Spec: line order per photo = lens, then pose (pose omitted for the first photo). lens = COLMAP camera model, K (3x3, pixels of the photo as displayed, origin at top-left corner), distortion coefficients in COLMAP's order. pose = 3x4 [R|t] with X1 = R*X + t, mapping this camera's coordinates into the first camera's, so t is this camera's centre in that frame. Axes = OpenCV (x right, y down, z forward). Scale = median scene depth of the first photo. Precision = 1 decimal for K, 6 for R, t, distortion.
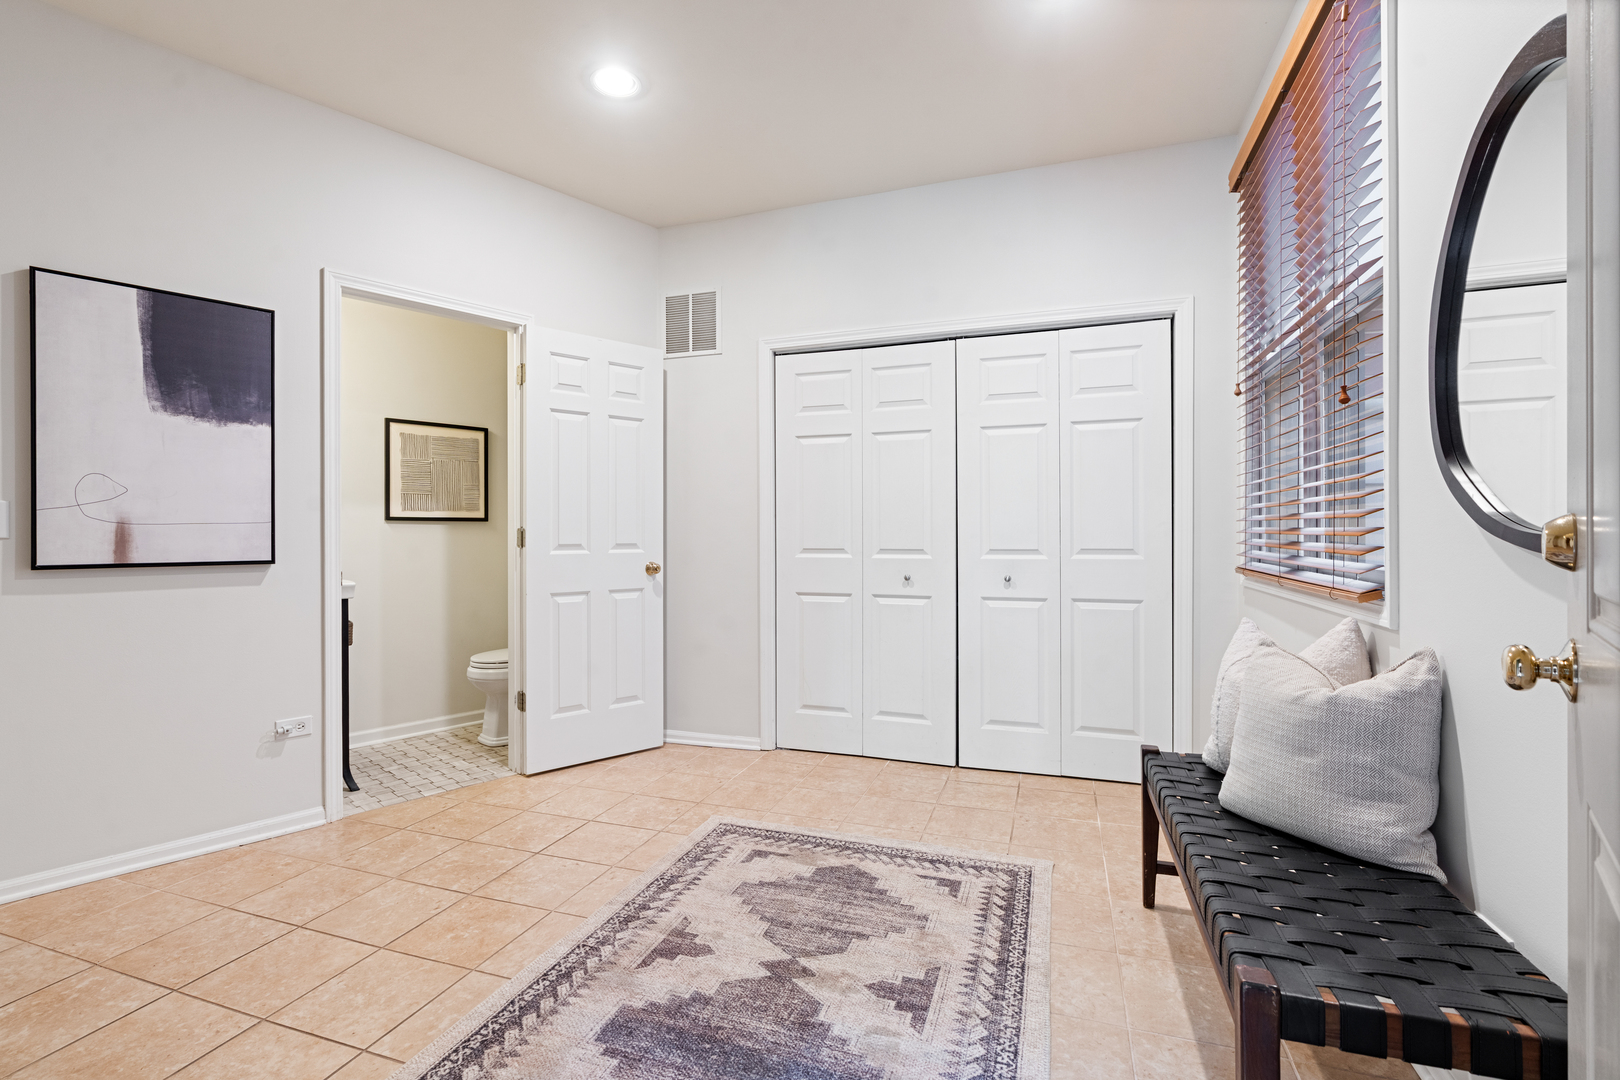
lens RADIAL K [[719.3, 0, 798.9], [0, 719.3, 539.5], [0, 0, 1]] dist [-0.006581, 0.000225]
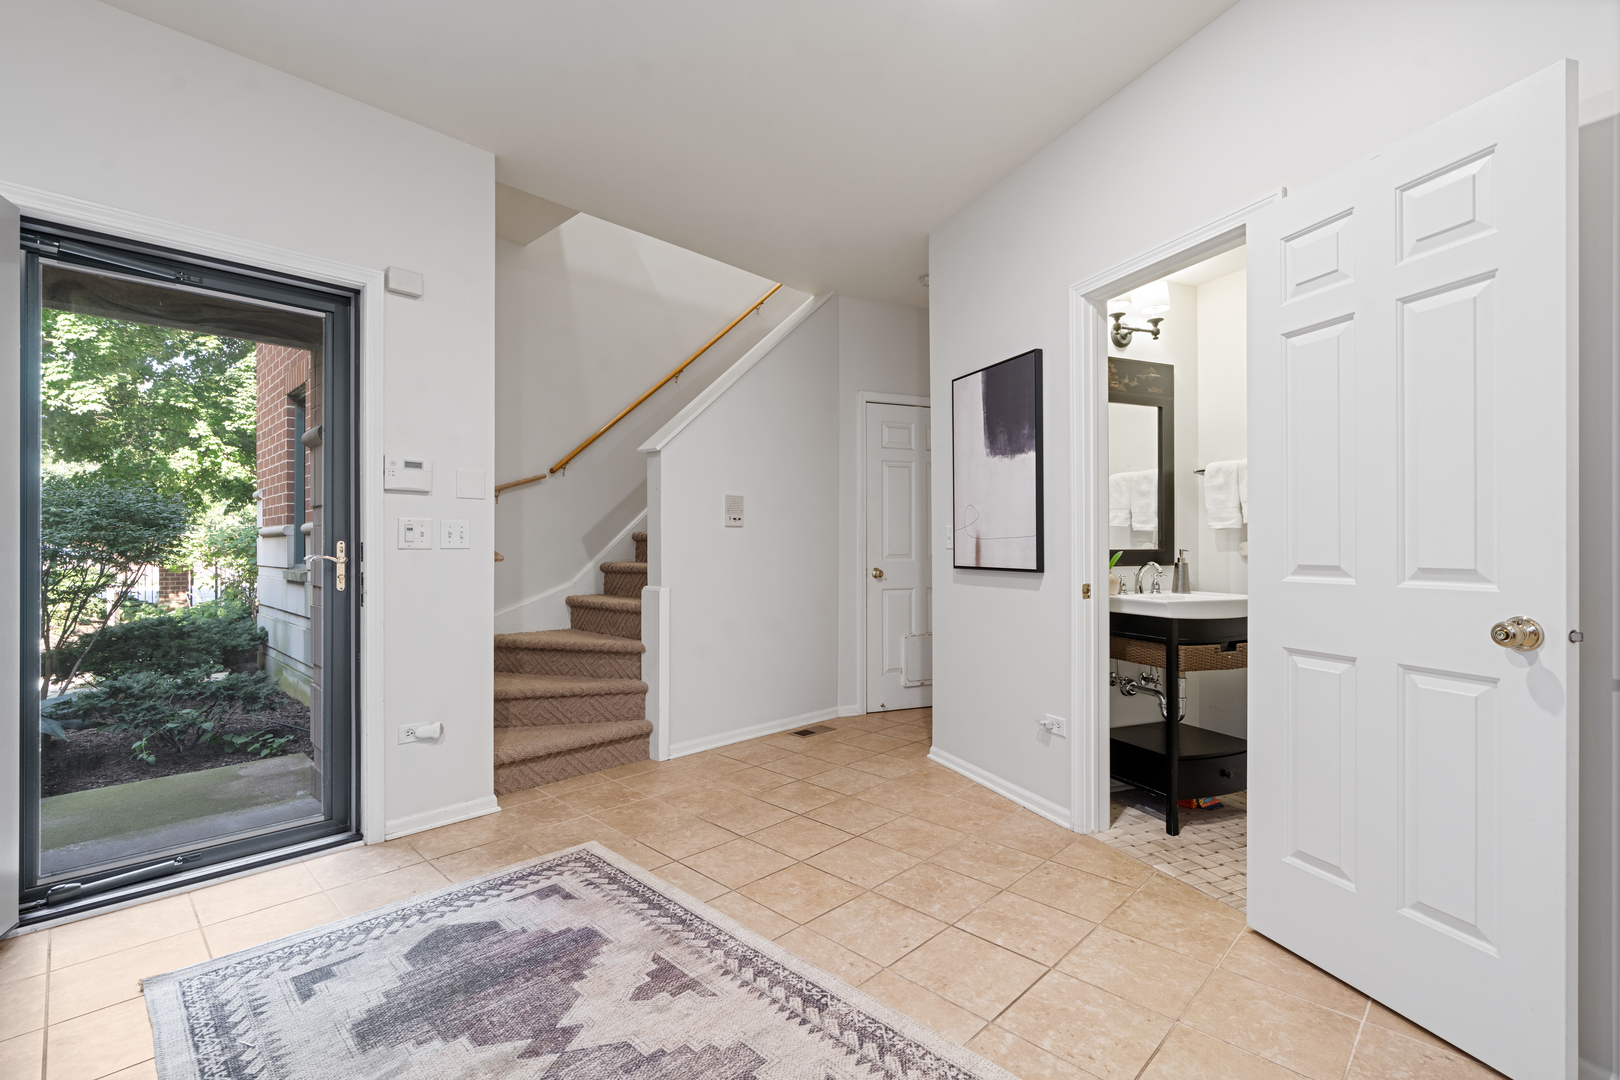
lens RADIAL K [[719.3, 0, 798.9], [0, 719.3, 539.5], [0, 0, 1]] dist [-0.006581, 0.000225]
pose [[-0.412375, -0.004803, -0.911001, 0.543304], [-0.005002, 0.999983, -0.003008, -0.015298], [0.911000, 0.003317, -0.412392, 1.338800]]
